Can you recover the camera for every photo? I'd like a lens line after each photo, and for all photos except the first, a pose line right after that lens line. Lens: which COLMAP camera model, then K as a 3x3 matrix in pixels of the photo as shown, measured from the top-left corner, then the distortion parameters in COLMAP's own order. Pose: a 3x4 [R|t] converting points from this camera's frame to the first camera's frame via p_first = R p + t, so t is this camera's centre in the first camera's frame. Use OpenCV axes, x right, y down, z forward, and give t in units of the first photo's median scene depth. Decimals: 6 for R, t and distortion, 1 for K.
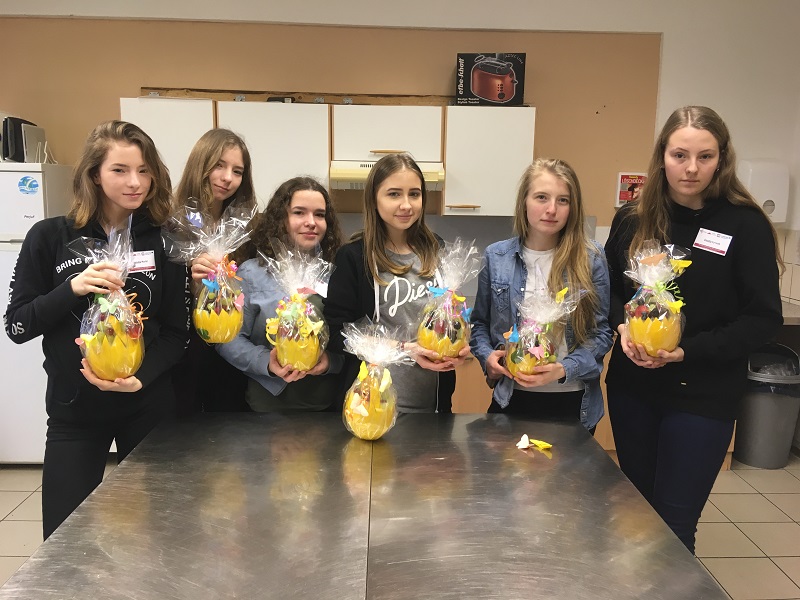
lens RADIAL K [[674.3, 0, 400.0], [0, 674.3, 300.0], [0, 0, 1]] dist [0.127725, -0.201531]
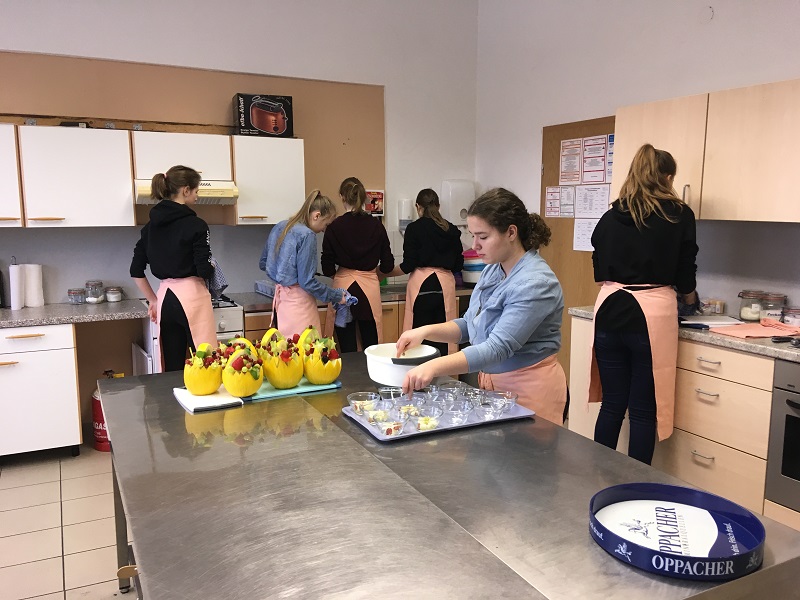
lens RADIAL K [[674.3, 0, 400.0], [0, 674.3, 300.0], [0, 0, 1]] dist [0.127725, -0.201531]
pose [[0.904061, -0.077071, 0.420398, -0.195985], [0.084725, 0.996404, 0.000469, 0.033361], [-0.418922, 0.035194, 0.907340, -0.222476]]
